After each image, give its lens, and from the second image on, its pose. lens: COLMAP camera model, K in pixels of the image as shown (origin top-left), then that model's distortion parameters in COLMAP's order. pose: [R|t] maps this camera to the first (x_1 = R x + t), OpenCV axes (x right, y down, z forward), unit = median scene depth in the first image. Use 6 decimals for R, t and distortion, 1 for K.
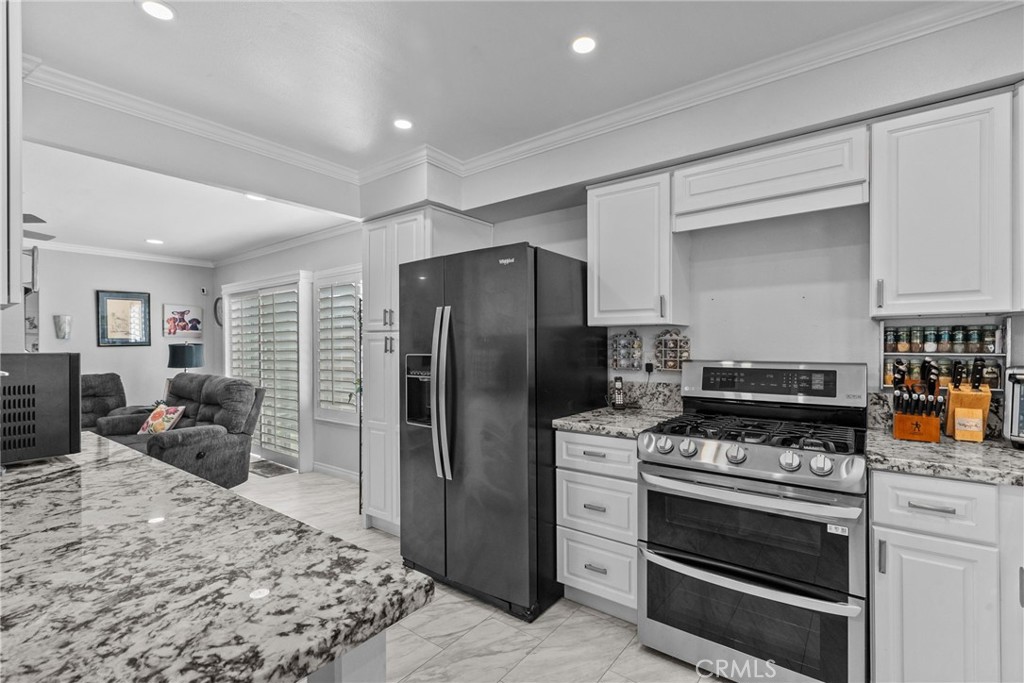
lens RADIAL K [[474.9, 0, 507.0], [0, 474.9, 339.8], [0, 0, 1]] dist [-0.003026, 0.003541]
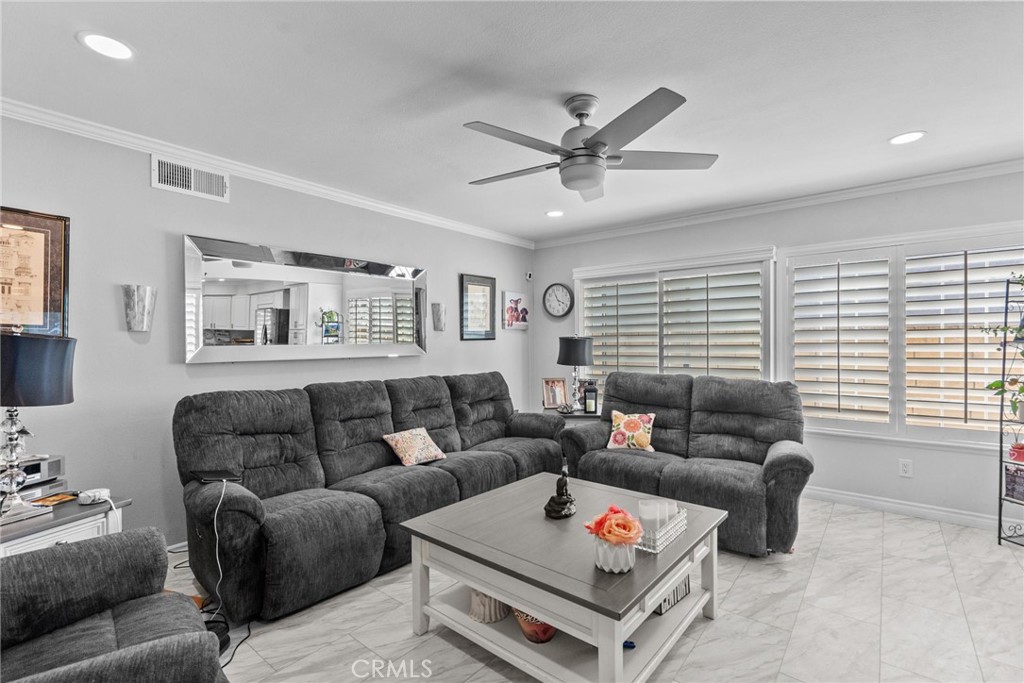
lens RADIAL K [[474.9, 0, 504.8], [0, 474.9, 346.5], [0, 0, 1]] dist [-0.003026, 0.003541]
pose [[0.999179, 0.000981, -0.040496, -0.737097], [-0.000007, 0.999711, 0.024032, 0.005085], [0.040508, -0.024012, 0.998891, 0.148693]]
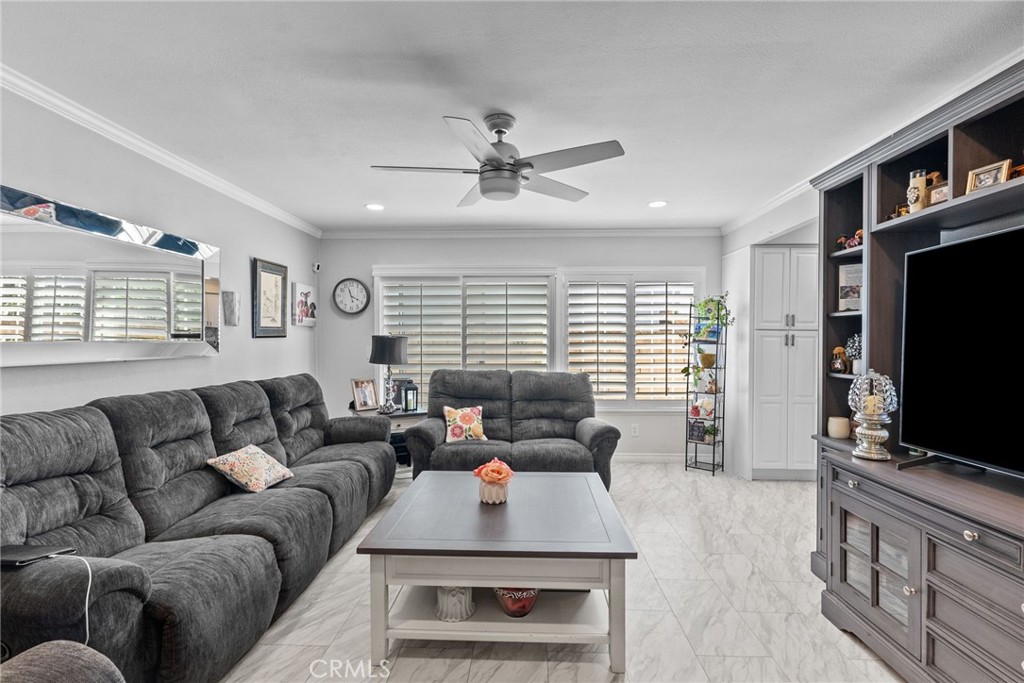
lens RADIAL K [[474.9, 0, 520.4], [0, 474.9, 344.6], [0, 0, 1]] dist [-0.003026, 0.003541]
pose [[0.815041, 0.002963, 0.579395, -0.931198], [-0.015042, 0.999758, 0.016047, 0.007271], [-0.579208, -0.021795, 0.814889, 0.187396]]
